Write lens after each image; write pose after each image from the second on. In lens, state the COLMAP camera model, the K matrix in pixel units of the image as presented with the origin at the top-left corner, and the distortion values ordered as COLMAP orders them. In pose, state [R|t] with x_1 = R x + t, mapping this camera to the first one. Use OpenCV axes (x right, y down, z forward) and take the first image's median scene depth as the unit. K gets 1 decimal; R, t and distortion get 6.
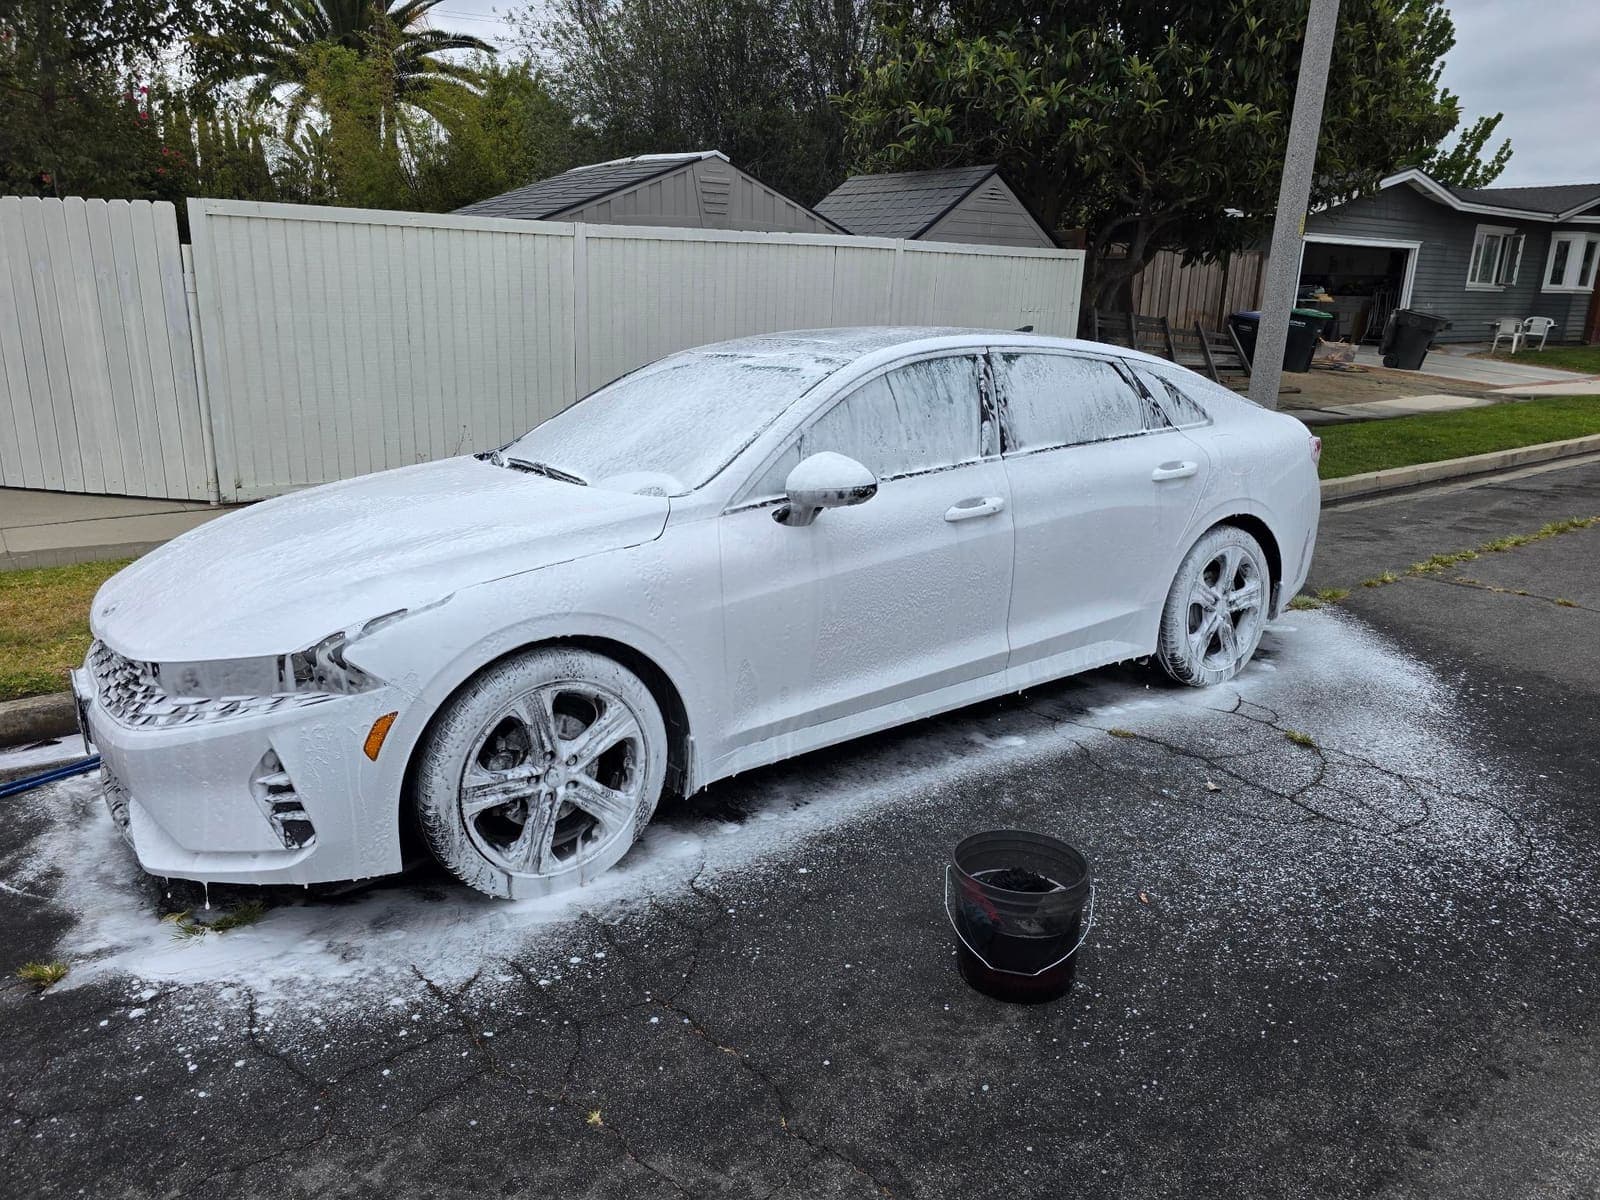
lens RADIAL K [[1126.4, 0, 798.0], [0, 1126.4, 561.1], [0, 0, 1]] dist [0.064429, -0.071616]
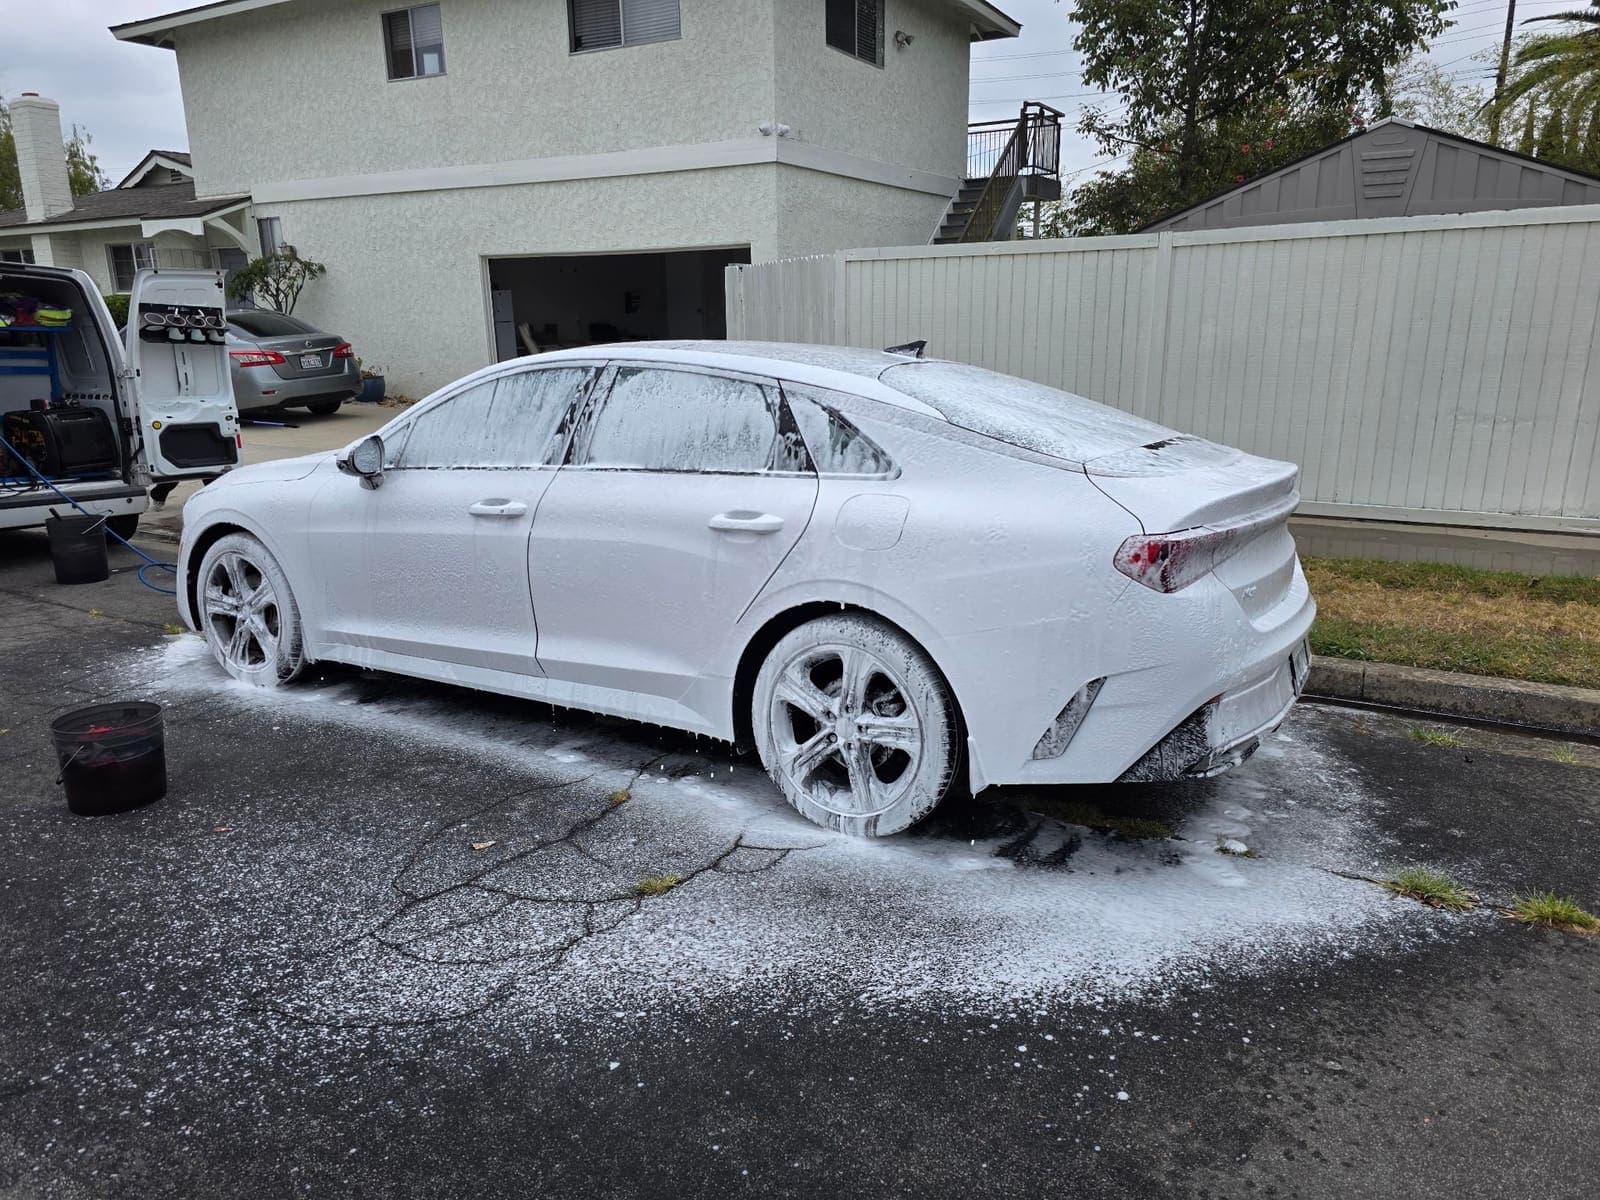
lens RADIAL K [[1126.4, 0, 798.0], [0, 1126.4, 561.1], [0, 0, 1]] dist [0.064429, -0.071616]
pose [[0.379674, 0.178313, -0.907773, 1.169782], [-0.194716, 0.974671, 0.110014, -0.160840], [0.904397, 0.134988, 0.404777, 0.782614]]
